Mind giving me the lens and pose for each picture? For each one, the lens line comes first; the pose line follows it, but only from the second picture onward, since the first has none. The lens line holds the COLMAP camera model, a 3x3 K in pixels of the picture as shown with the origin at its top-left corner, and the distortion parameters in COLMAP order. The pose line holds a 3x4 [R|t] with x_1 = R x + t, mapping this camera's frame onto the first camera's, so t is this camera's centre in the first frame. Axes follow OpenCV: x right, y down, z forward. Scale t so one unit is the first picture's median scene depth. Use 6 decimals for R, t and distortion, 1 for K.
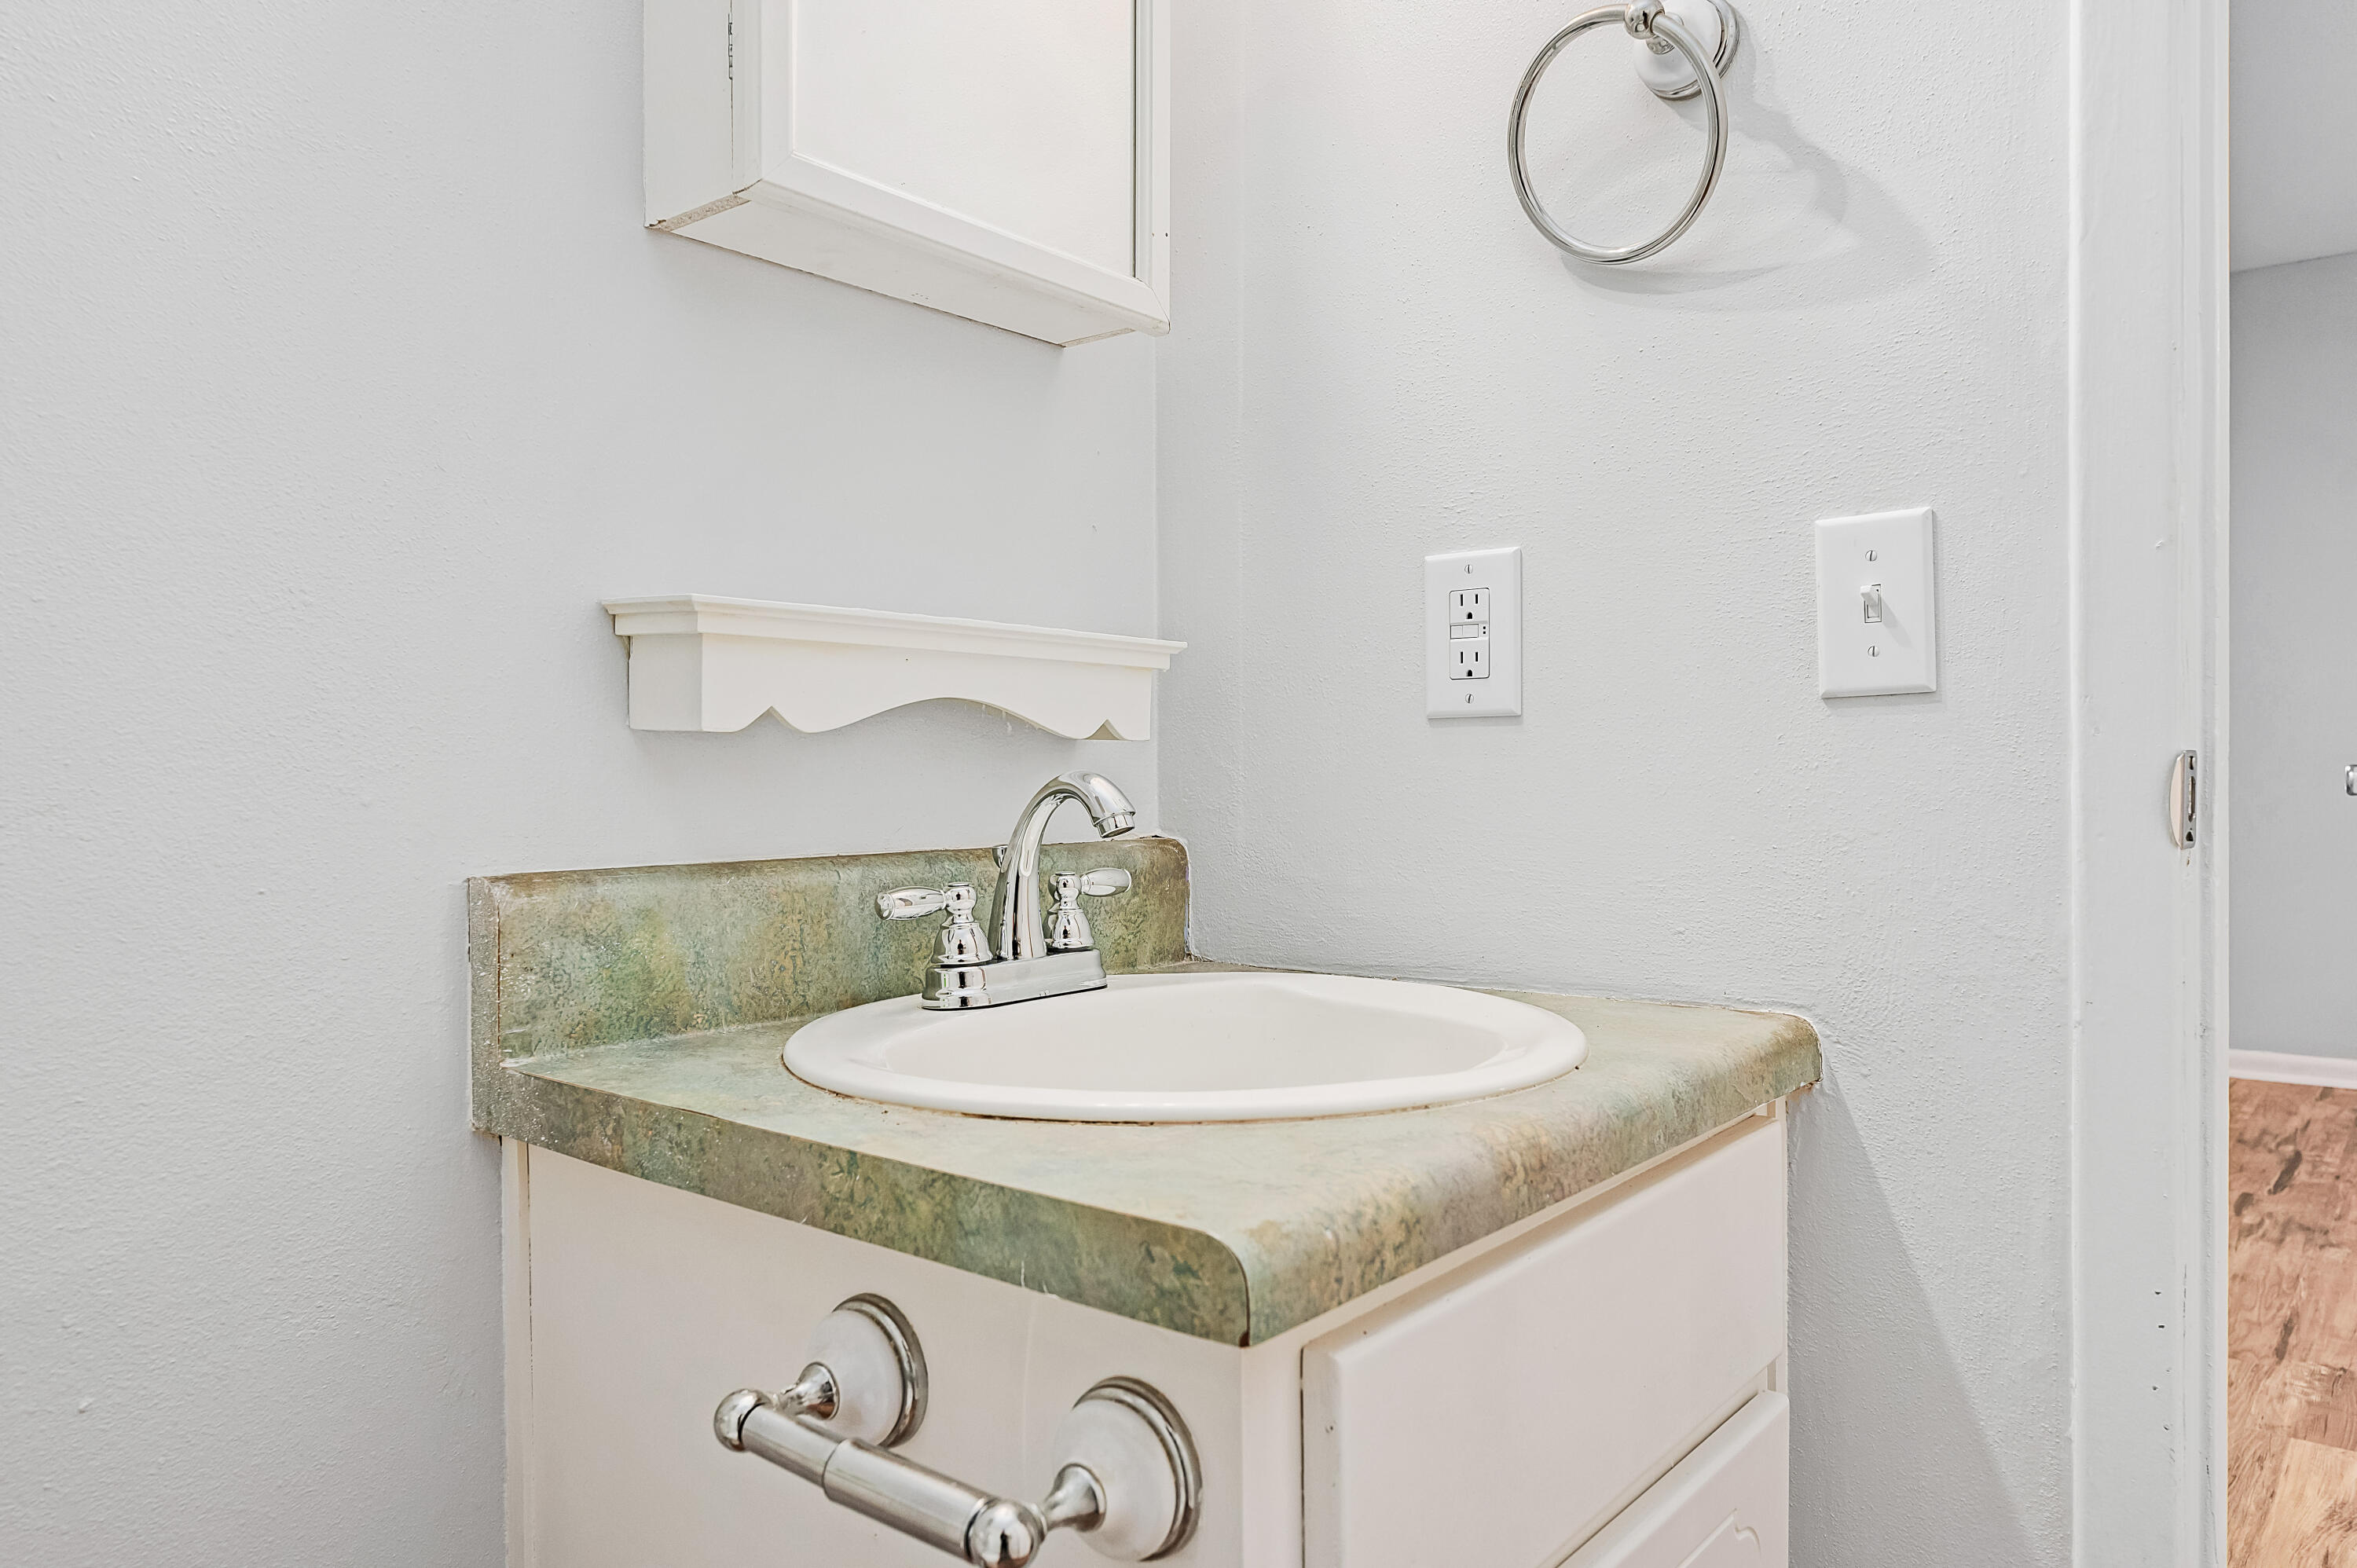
lens RADIAL K [[1620.5, 0, 1182.8], [0, 1620.5, 777.2], [0, 0, 1]] dist [-0.007054, -0.000491]
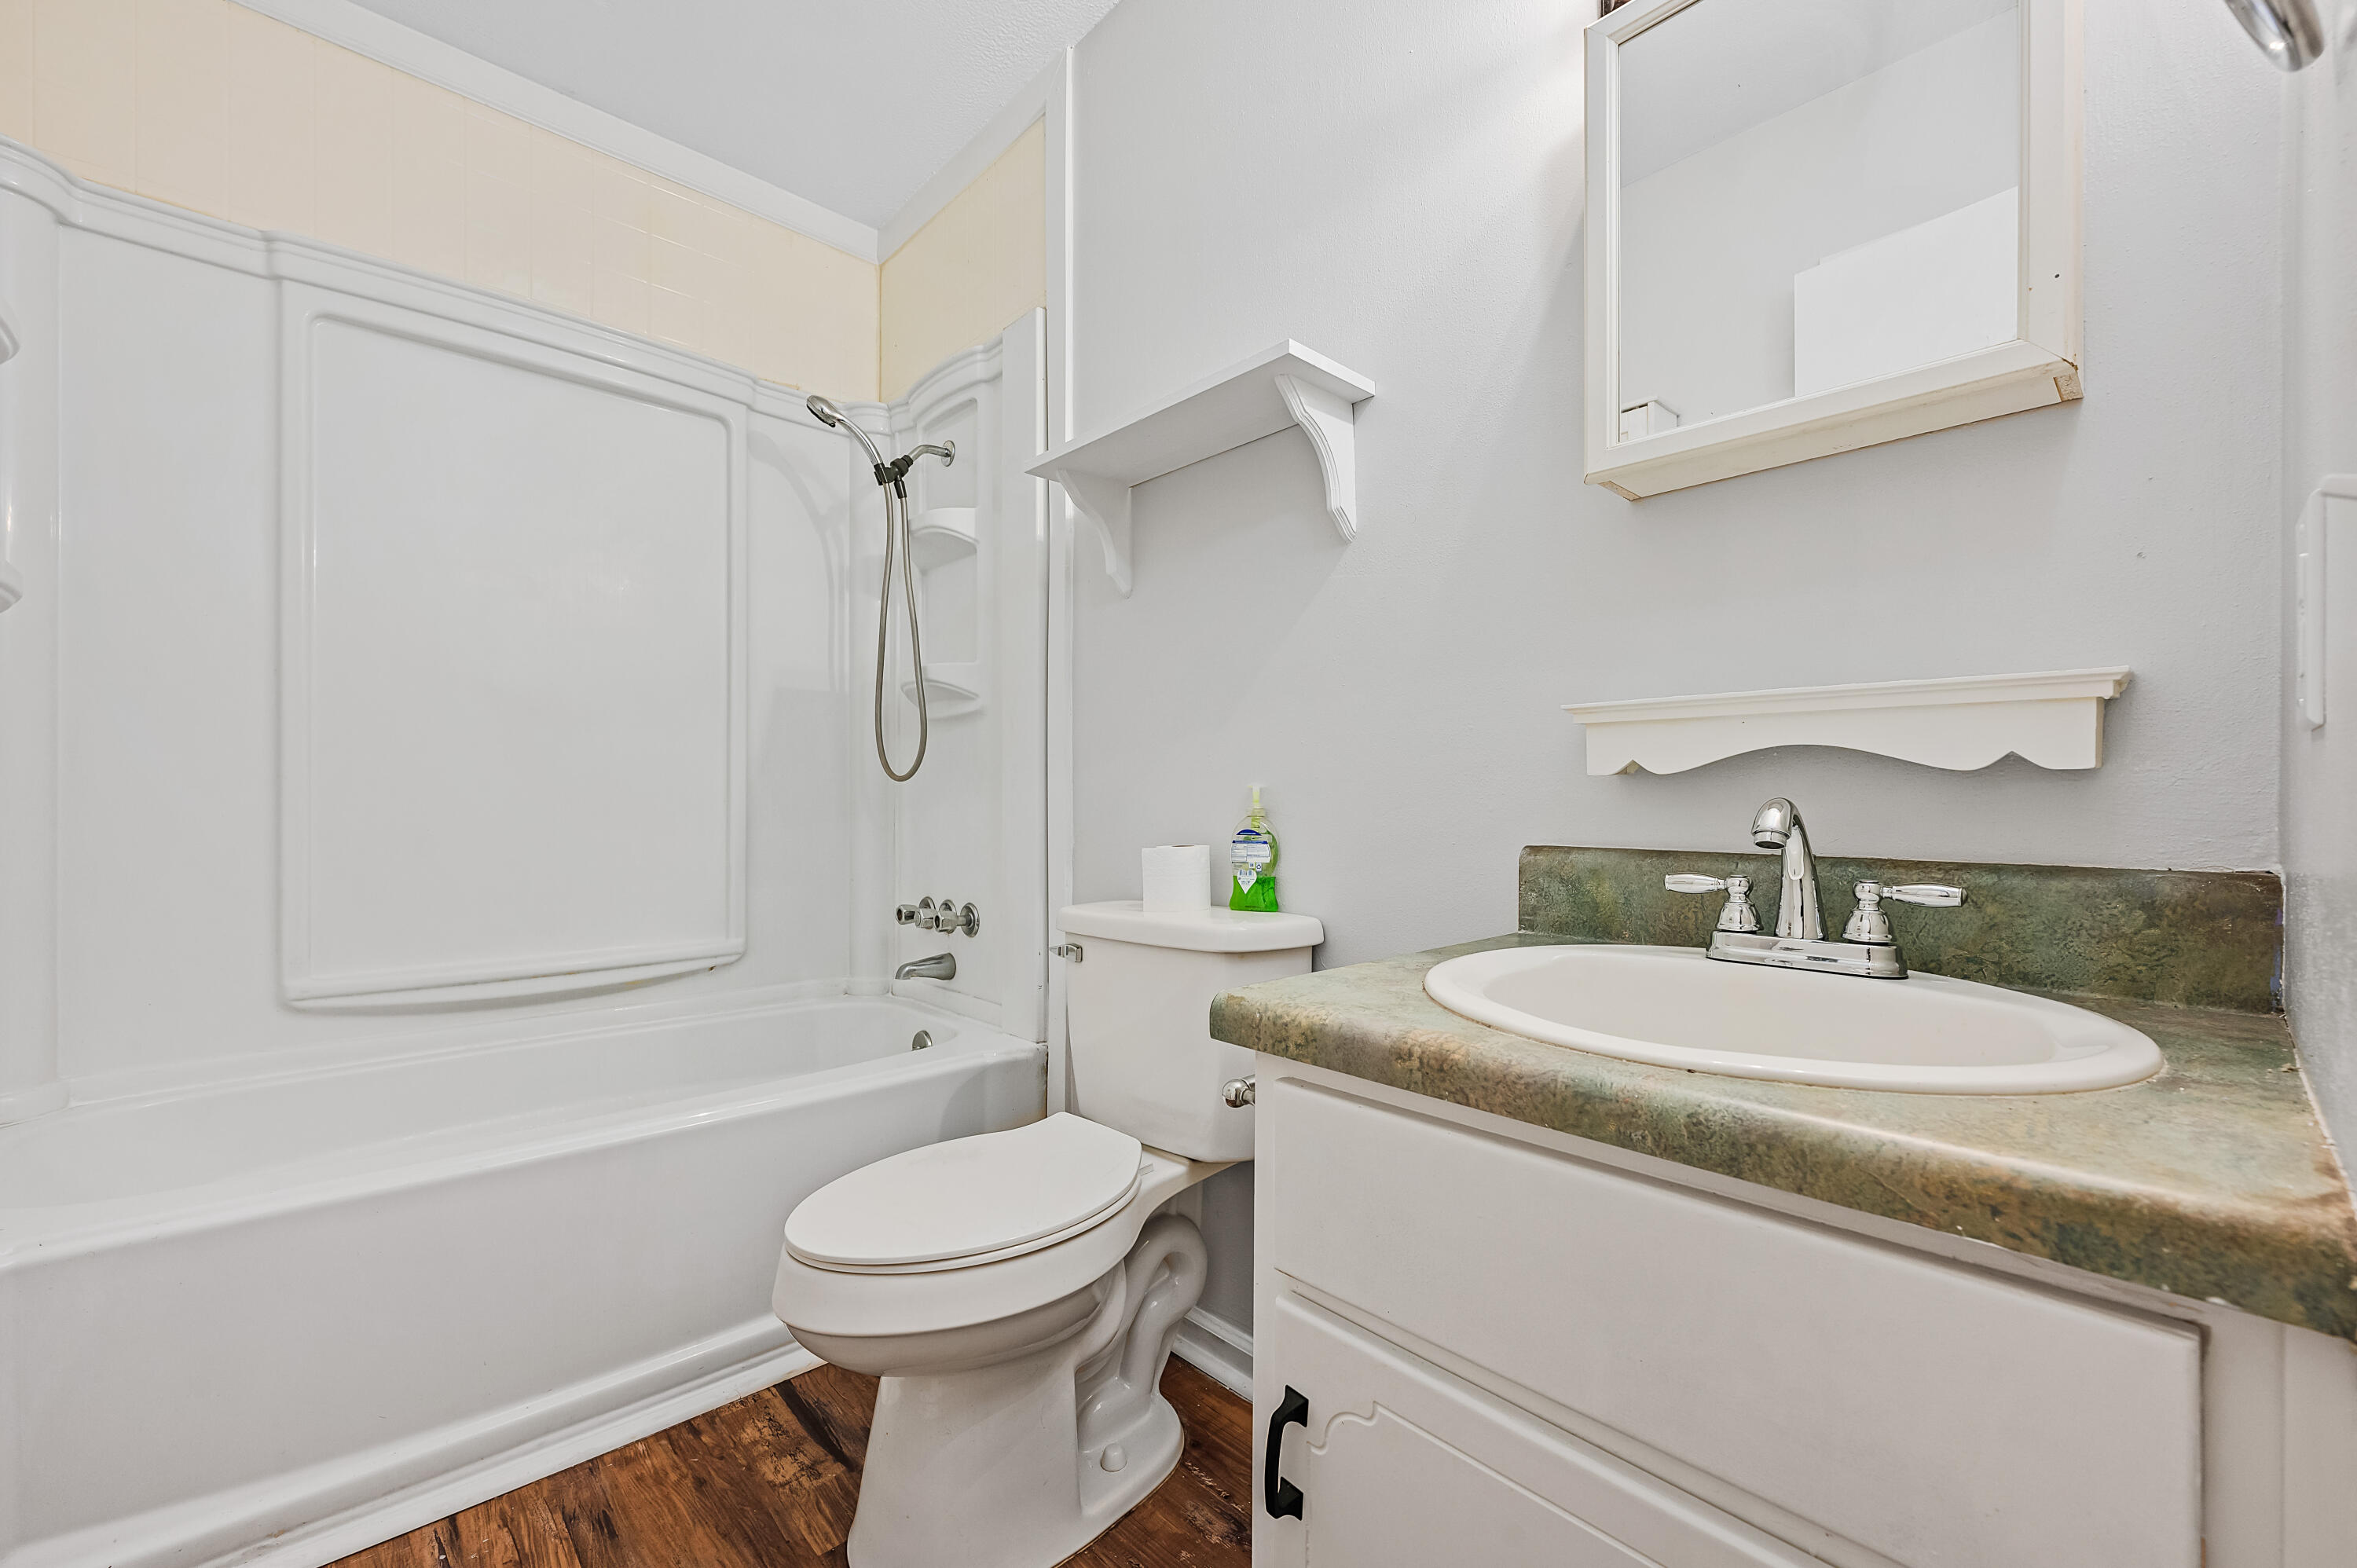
lens RADIAL K [[952.9, 0, 1187.3], [0, 952.9, 793.6], [0, 0, 1]] dist [-0.001105, -0.000150]
pose [[-0.156699, -0.002777, -0.987643, 0.838506], [-0.006734, 0.999976, -0.001743, -0.002789], [0.987623, 0.006378, -0.156714, 0.691501]]
